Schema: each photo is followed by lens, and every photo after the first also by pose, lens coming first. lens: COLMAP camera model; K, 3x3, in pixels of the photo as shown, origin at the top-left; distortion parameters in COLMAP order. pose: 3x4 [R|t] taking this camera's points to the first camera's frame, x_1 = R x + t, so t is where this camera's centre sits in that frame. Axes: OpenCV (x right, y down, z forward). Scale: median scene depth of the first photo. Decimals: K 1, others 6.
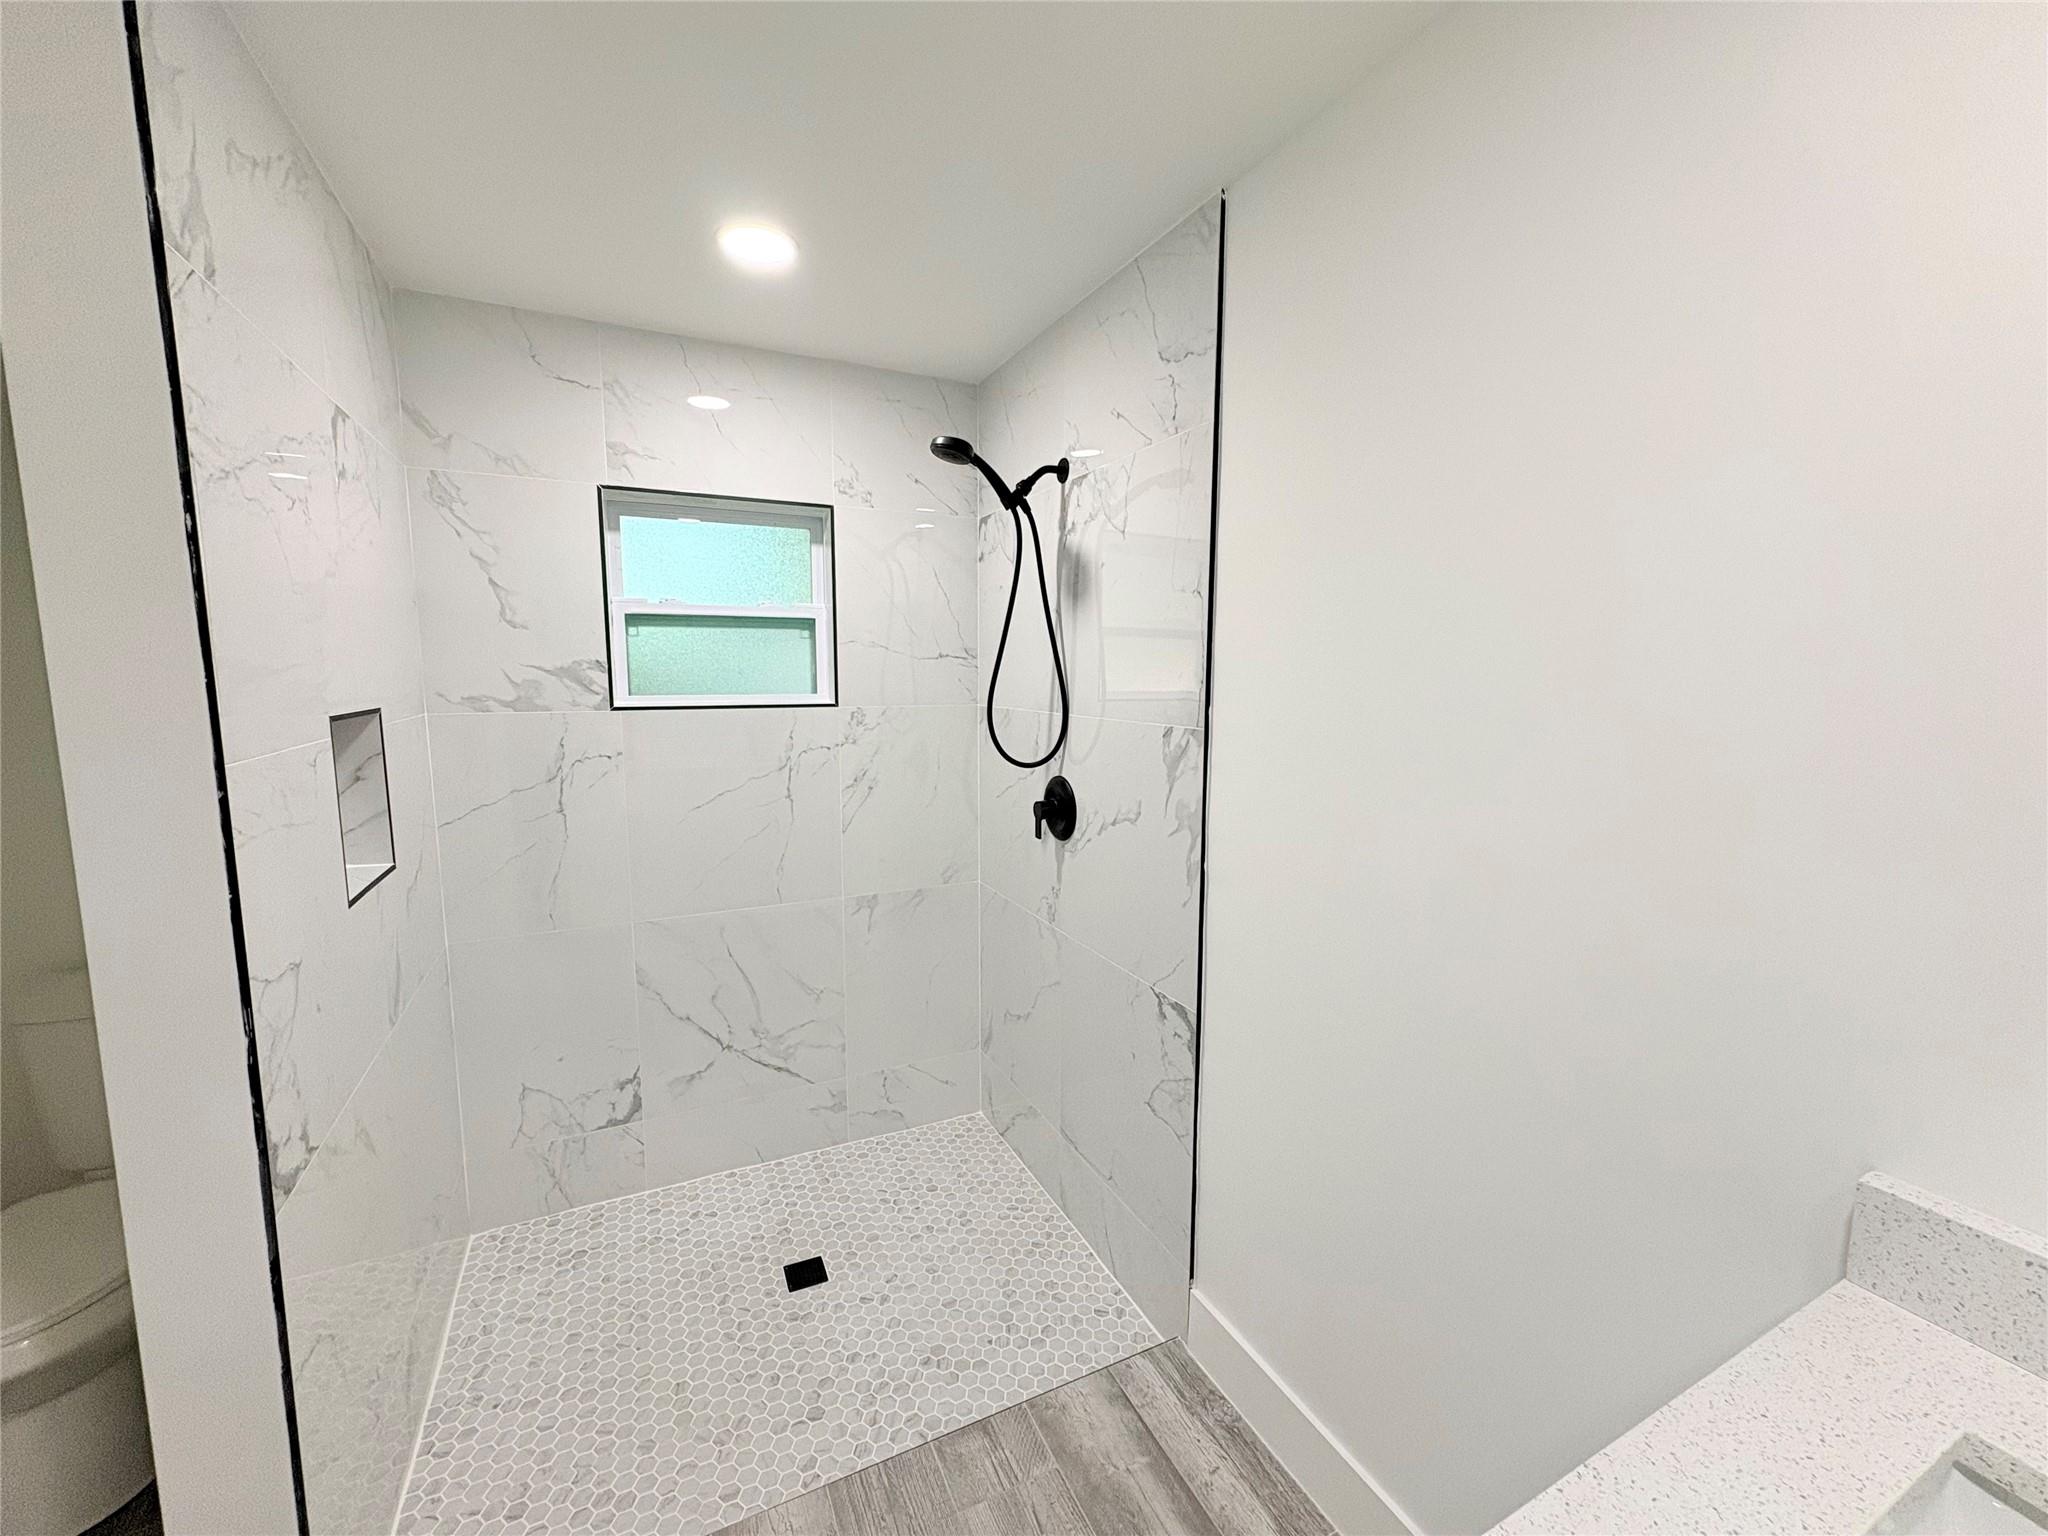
lens RADIAL K [[816.2, 0, 1017.8], [0, 816.2, 767.9], [0, 0, 1]] dist [-0.000690, 0.000395]
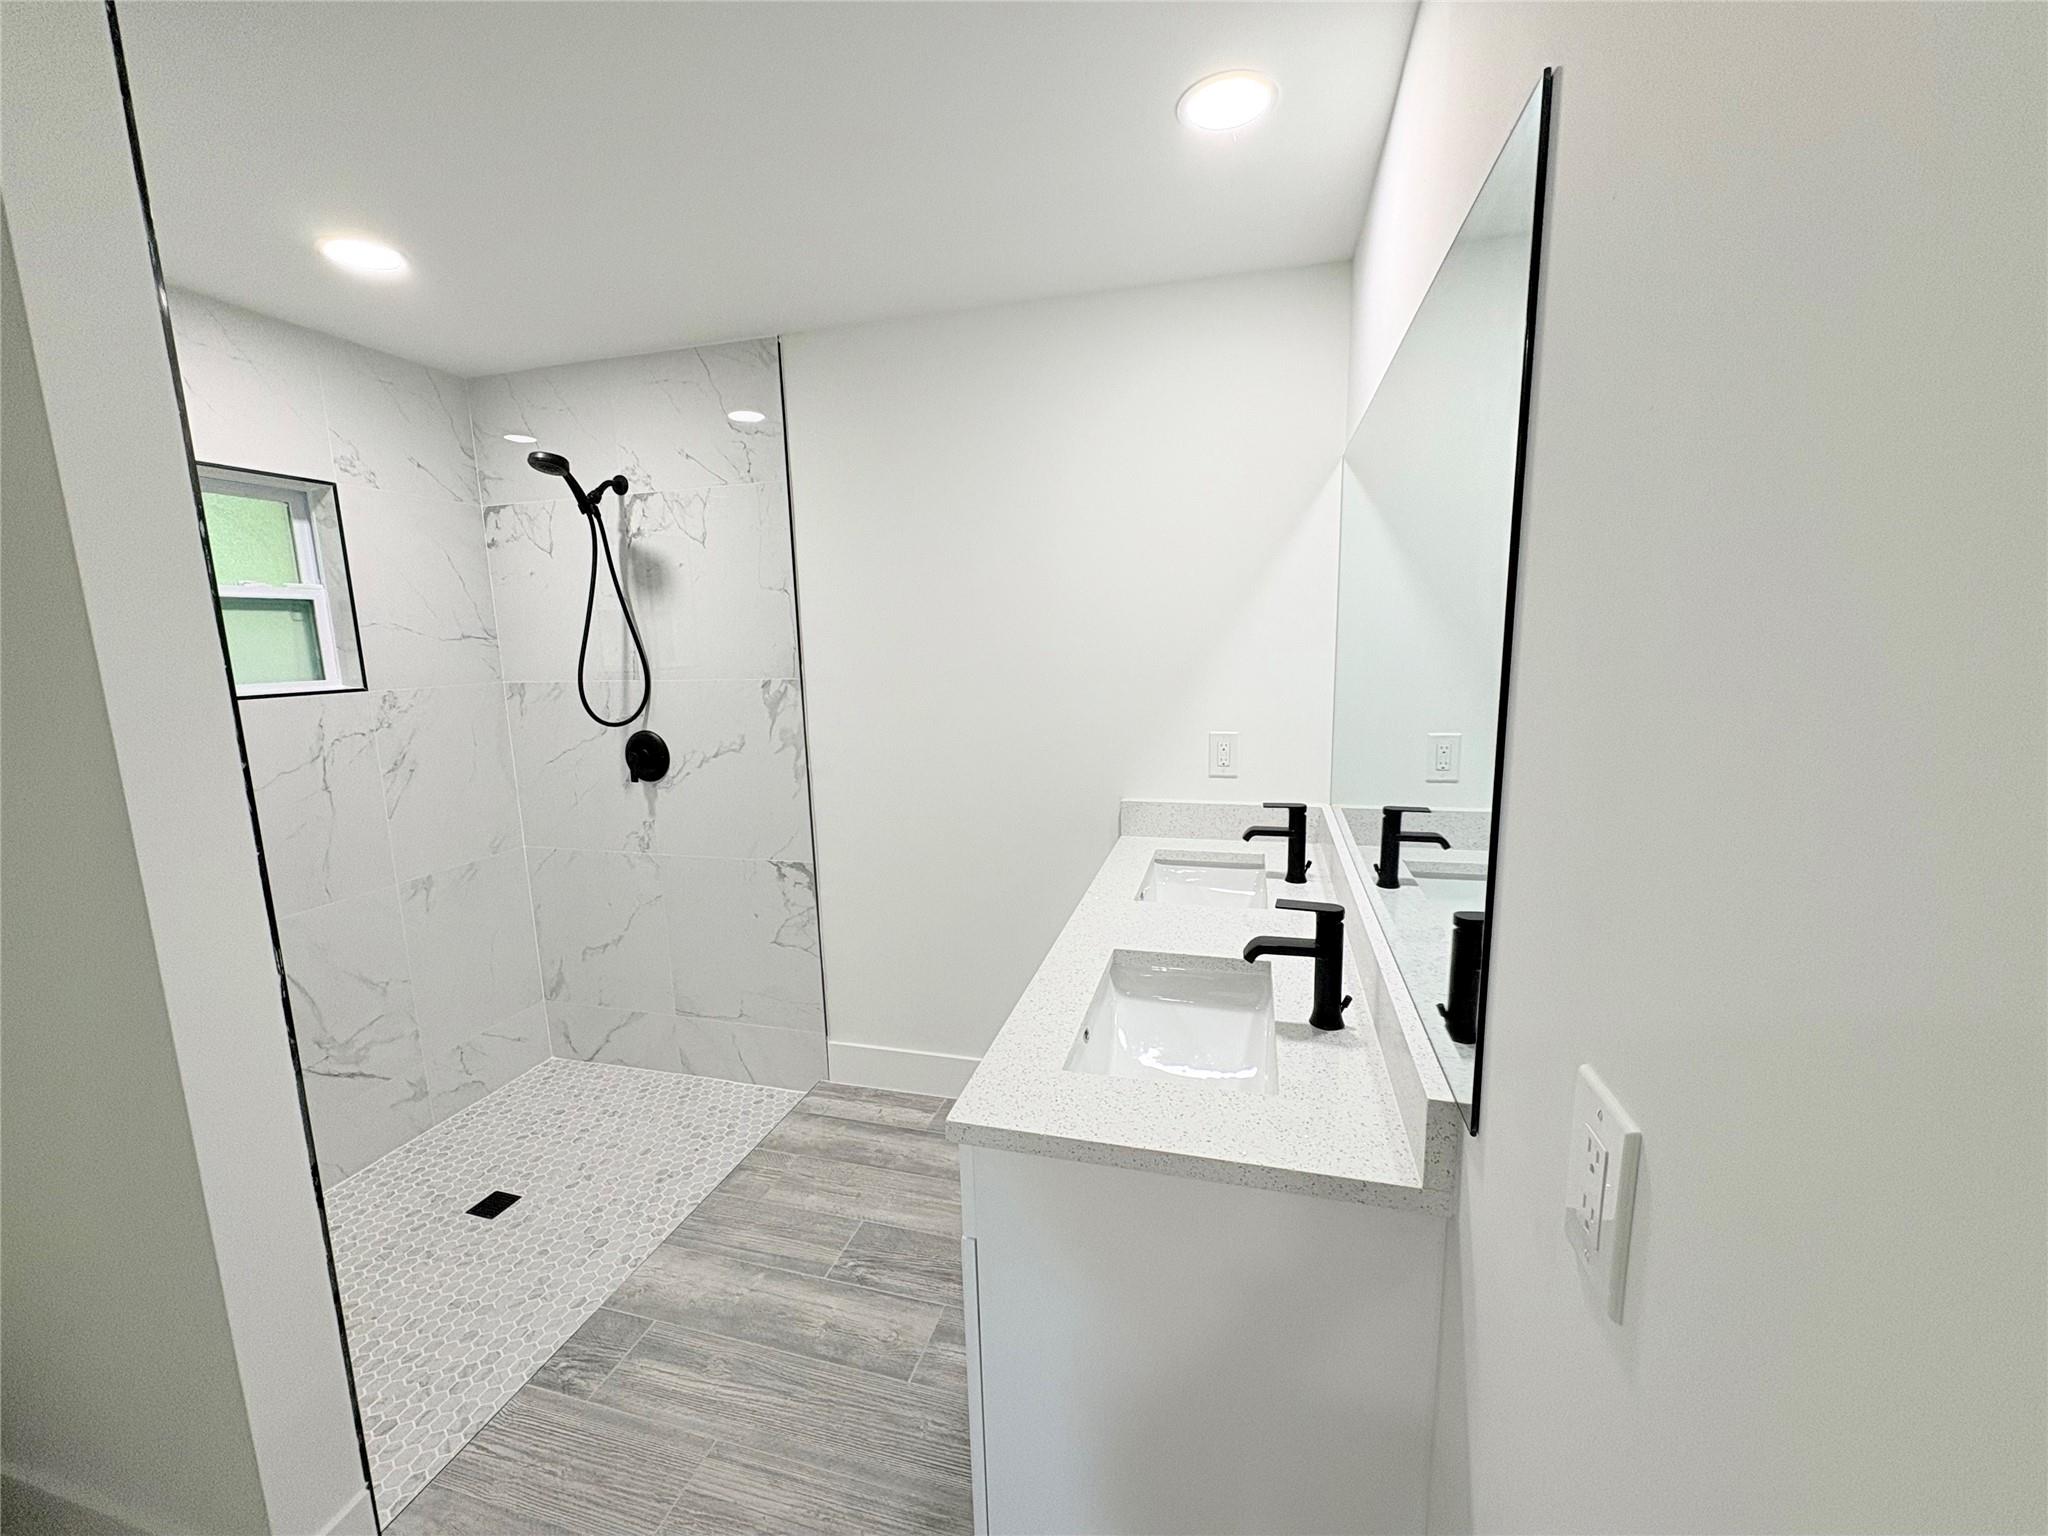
lens RADIAL K [[816.2, 0, 1017.8], [0, 816.2, 767.9], [0, 0, 1]] dist [-0.000690, 0.000395]
pose [[0.664849, -0.139593, 0.733818, -0.540190], [0.117840, 0.989682, 0.081501, 0.035236], [-0.737624, 0.032287, 0.674439, -0.289192]]
